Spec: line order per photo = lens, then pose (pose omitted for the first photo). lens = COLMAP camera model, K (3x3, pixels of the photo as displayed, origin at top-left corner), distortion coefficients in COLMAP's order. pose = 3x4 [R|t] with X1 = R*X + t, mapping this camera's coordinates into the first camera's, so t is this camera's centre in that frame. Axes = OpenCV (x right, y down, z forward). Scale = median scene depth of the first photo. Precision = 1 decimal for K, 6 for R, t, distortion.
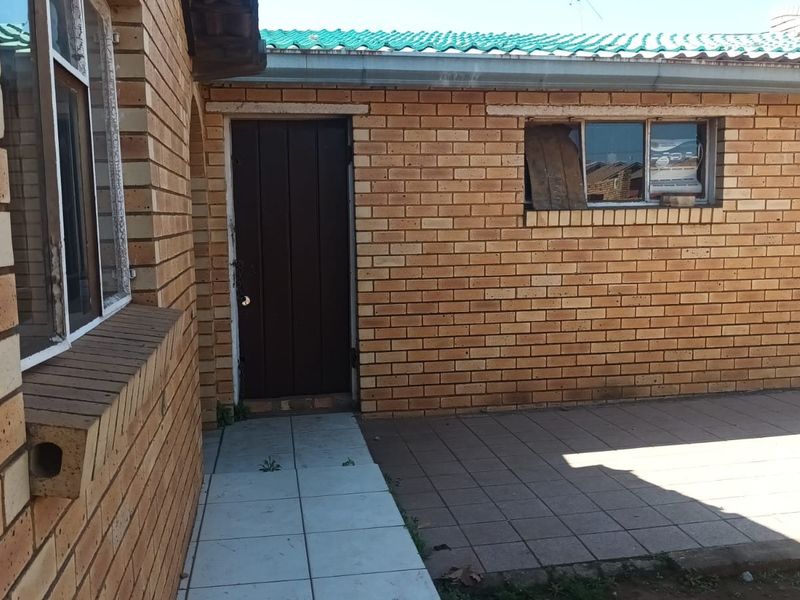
lens RADIAL K [[790.9, 0, 397.9], [0, 790.9, 299.2], [0, 0, 1]] dist [0.079029, -0.137161]
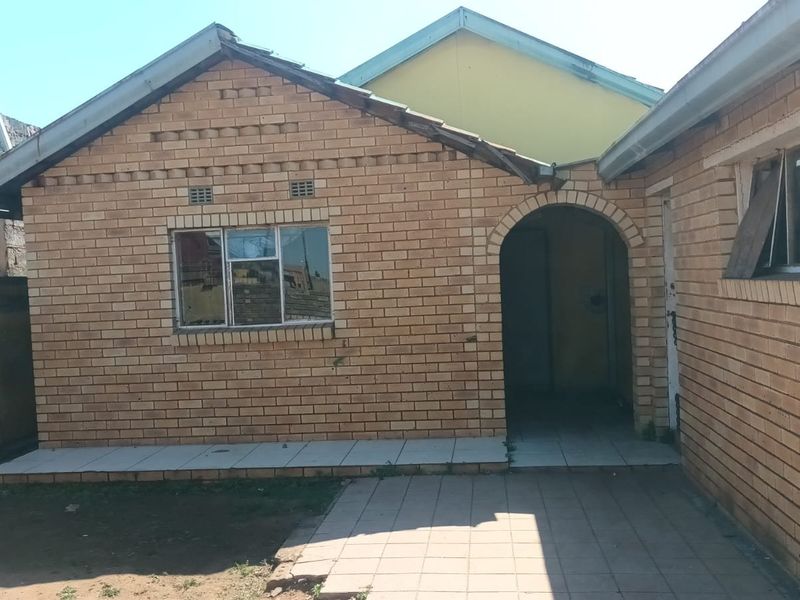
lens RADIAL K [[790.9, 0, 397.9], [0, 790.9, 299.2], [0, 0, 1]] dist [0.079029, -0.137161]
pose [[-0.269987, 0.058487, -0.961086, 1.039138], [-0.042277, 0.996471, 0.072517, -0.133845], [0.961935, 0.060211, -0.266561, 0.890690]]
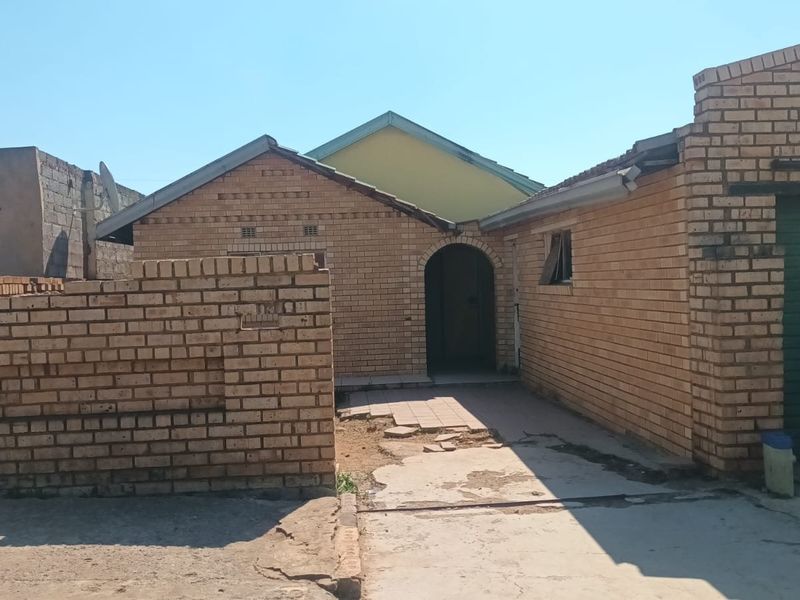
lens RADIAL K [[790.9, 0, 397.9], [0, 790.9, 299.2], [0, 0, 1]] dist [0.079029, -0.137161]
pose [[-0.093341, 0.044200, -0.994653, 1.985186], [-0.063409, 0.996722, 0.050243, -0.147685], [0.993613, 0.067760, -0.090233, 0.839075]]
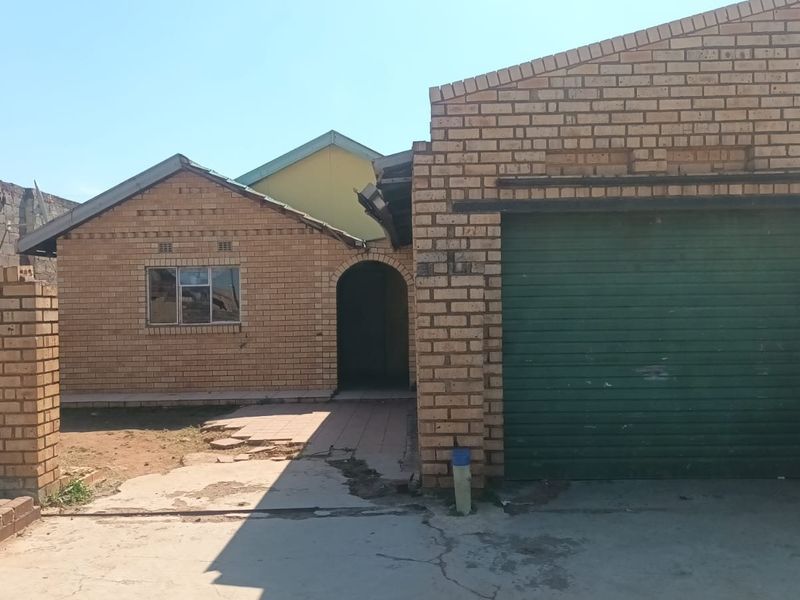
lens RADIAL K [[790.9, 0, 397.9], [0, 790.9, 299.2], [0, 0, 1]] dist [0.079029, -0.137161]
pose [[-0.186491, 0.019271, -0.982268, 1.942251], [-0.074242, 0.996672, 0.033649, -0.173912], [0.979648, 0.079200, -0.184440, 1.288428]]
